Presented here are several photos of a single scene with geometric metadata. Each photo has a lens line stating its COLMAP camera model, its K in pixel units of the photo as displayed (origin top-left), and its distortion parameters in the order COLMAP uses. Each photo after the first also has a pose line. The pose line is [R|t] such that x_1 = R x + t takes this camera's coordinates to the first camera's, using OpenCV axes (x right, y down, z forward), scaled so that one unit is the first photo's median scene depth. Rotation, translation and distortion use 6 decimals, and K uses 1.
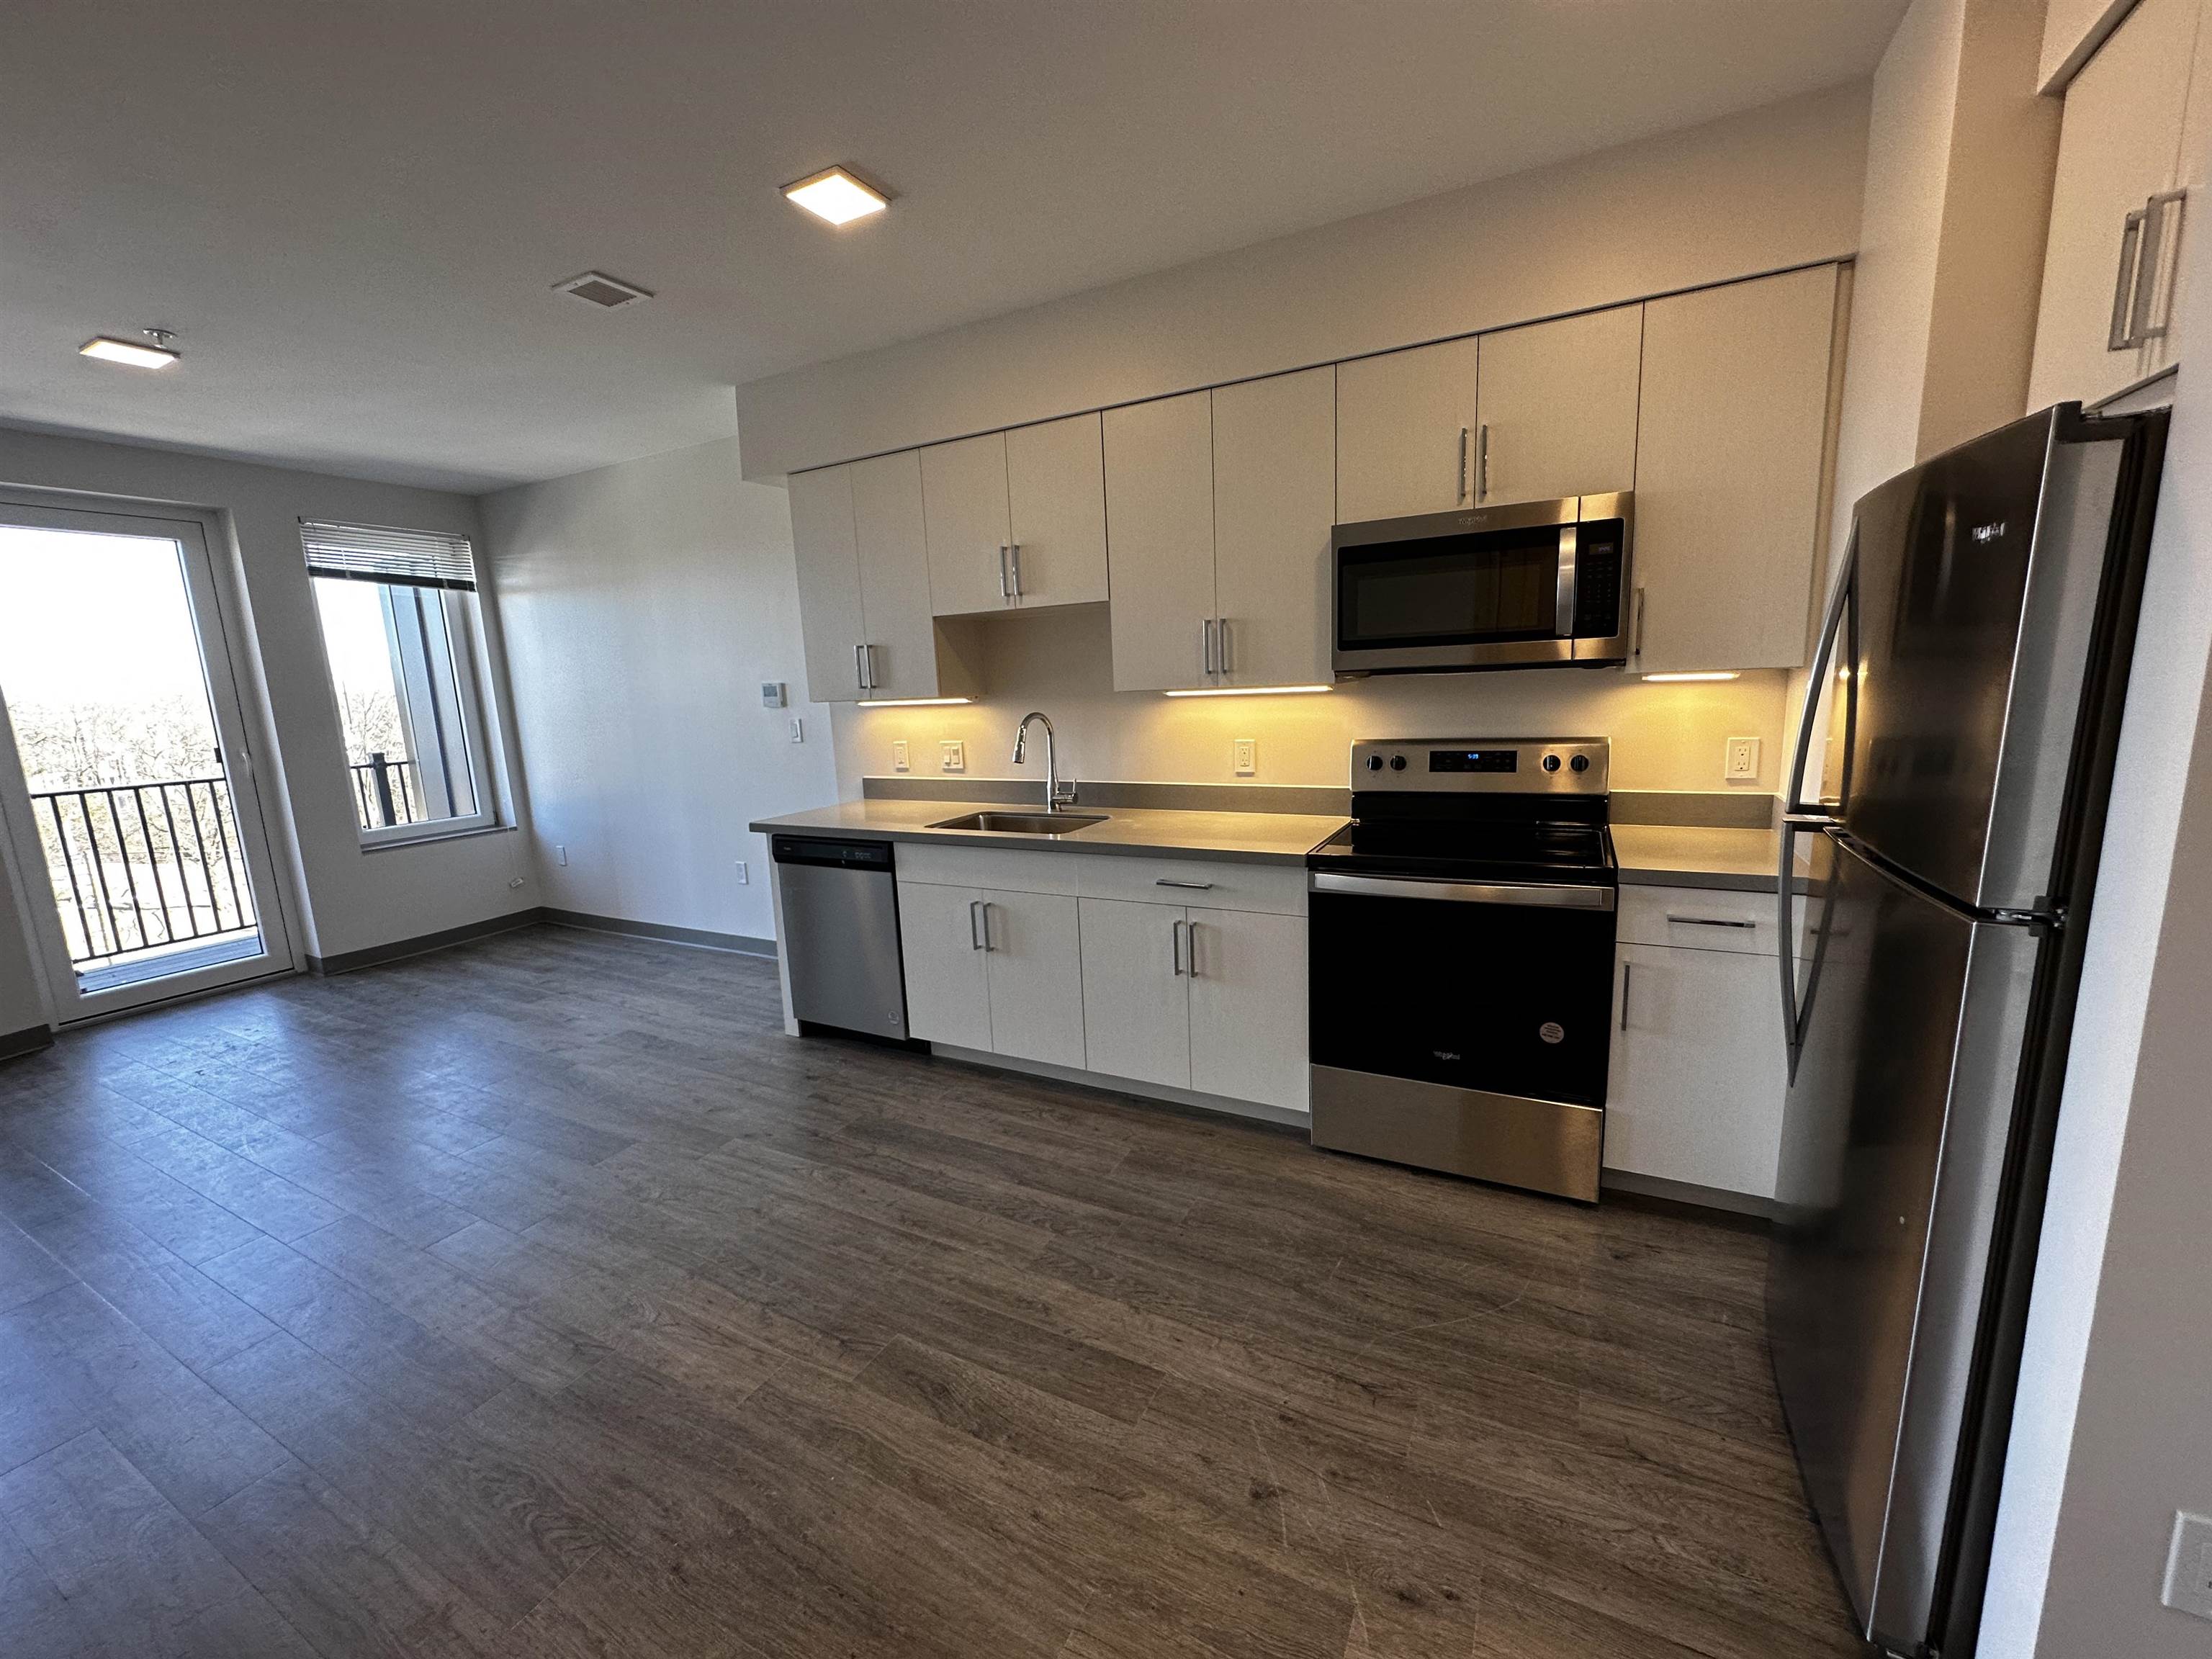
lens RADIAL K [[885.4, 0, 1106.7], [0, 885.4, 833.6], [0, 0, 1]] dist [-0.001689, 0.000785]
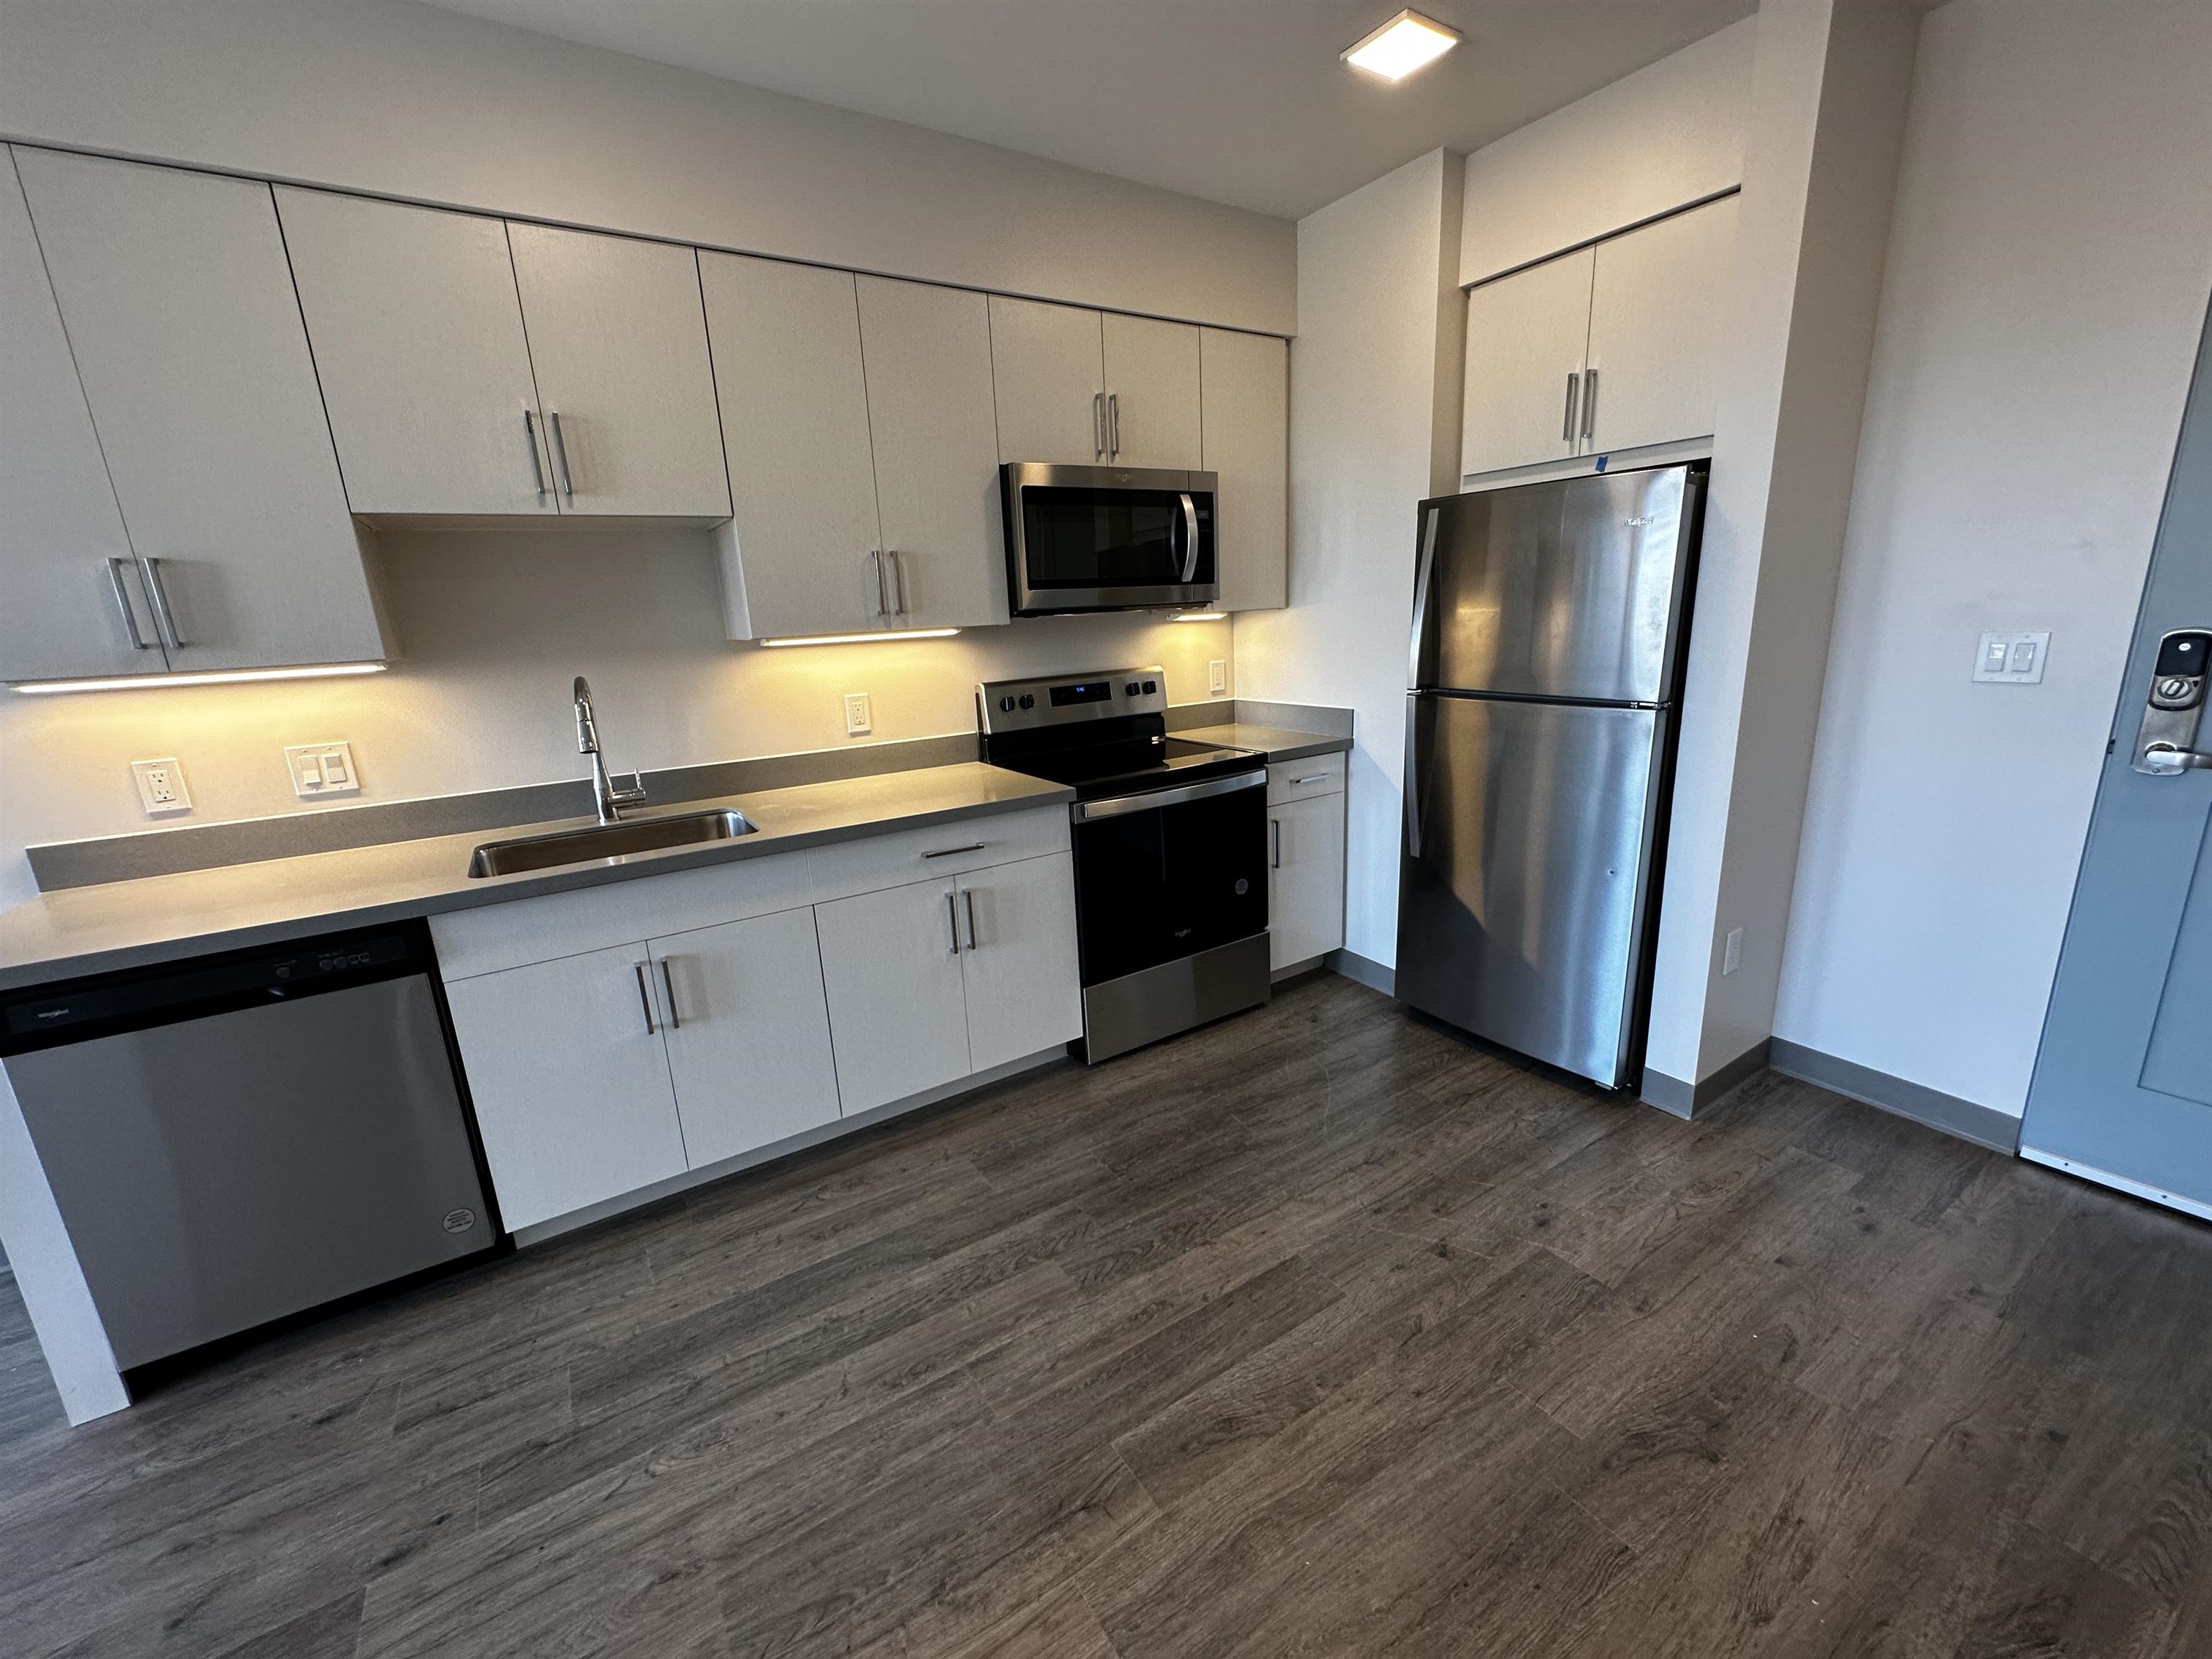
lens RADIAL K [[885.4, 0, 1106.7], [0, 885.4, 833.6], [0, 0, 1]] dist [-0.001689, 0.000785]
pose [[0.495986, -0.195267, 0.846090, -0.630089], [0.177546, 0.976607, 0.121310, -0.042492], [-0.849986, 0.090052, 0.519052, 0.438924]]
